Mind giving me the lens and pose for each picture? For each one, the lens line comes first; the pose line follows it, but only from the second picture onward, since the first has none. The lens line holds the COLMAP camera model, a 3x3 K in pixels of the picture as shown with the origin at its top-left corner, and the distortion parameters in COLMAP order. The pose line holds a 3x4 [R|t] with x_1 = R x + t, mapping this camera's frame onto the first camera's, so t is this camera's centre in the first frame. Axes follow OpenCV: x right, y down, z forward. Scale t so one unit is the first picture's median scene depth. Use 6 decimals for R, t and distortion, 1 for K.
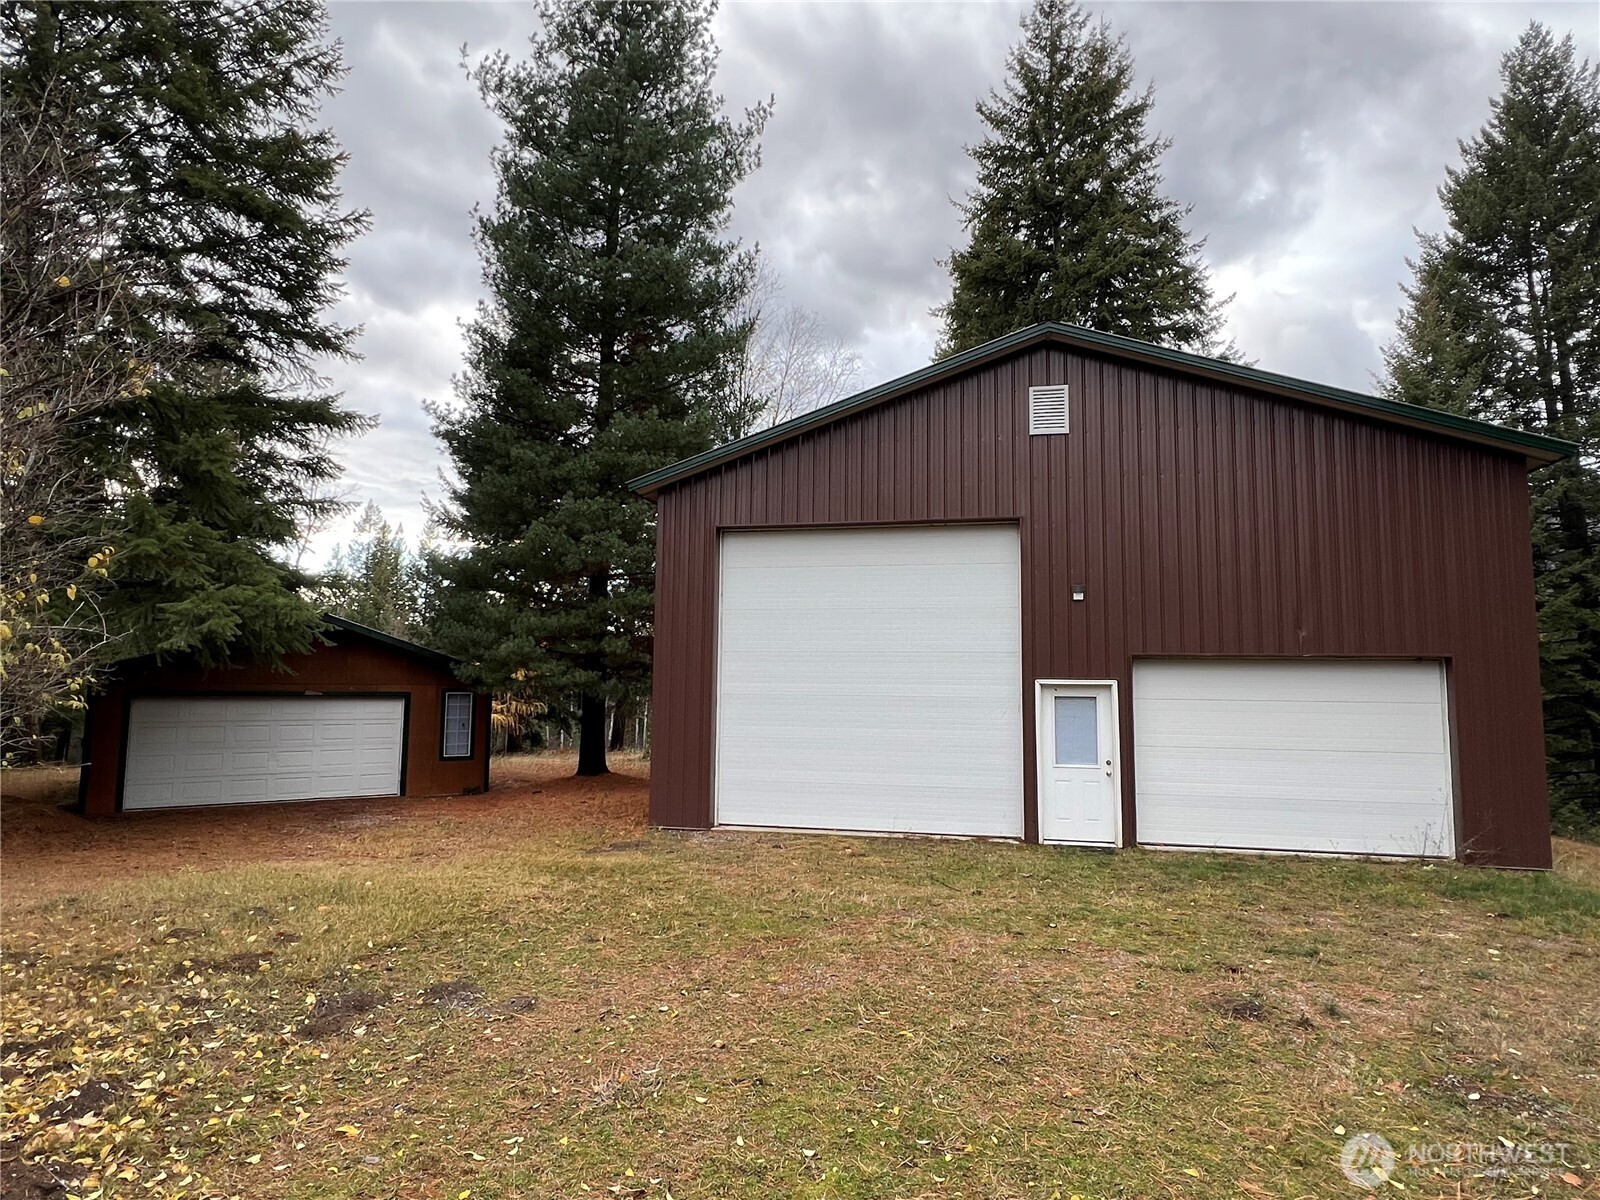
lens RADIAL K [[890.0, 0, 802.2], [0, 890.0, 599.8], [0, 0, 1]] dist [-0.003451, 0.002167]
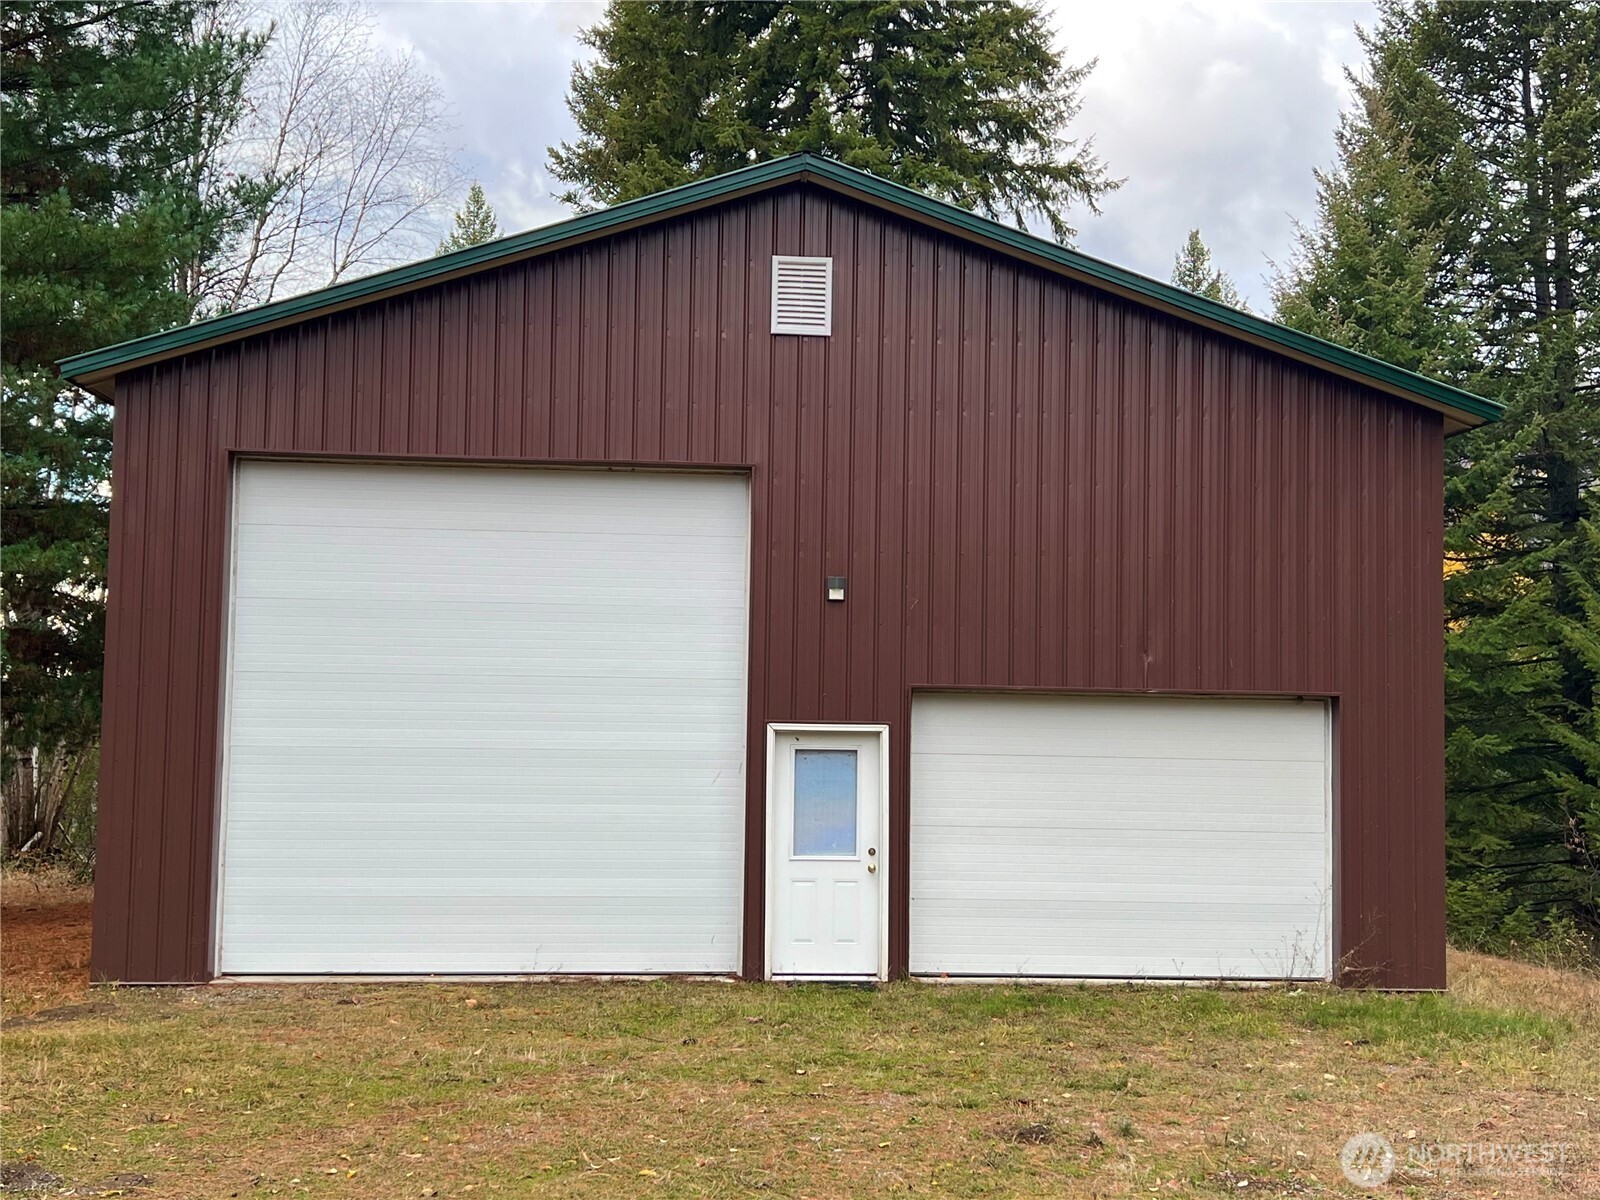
lens RADIAL K [[1868.6, 0, 800.1], [0, 1868.6, 601.3], [0, 0, 1]] dist [0.079039, 0.000000]
pose [[0.955250, 0.023102, 0.294896, -0.112611], [-0.034031, 0.998909, 0.031981, -0.041368], [-0.293835, -0.040585, 0.954994, -0.280542]]
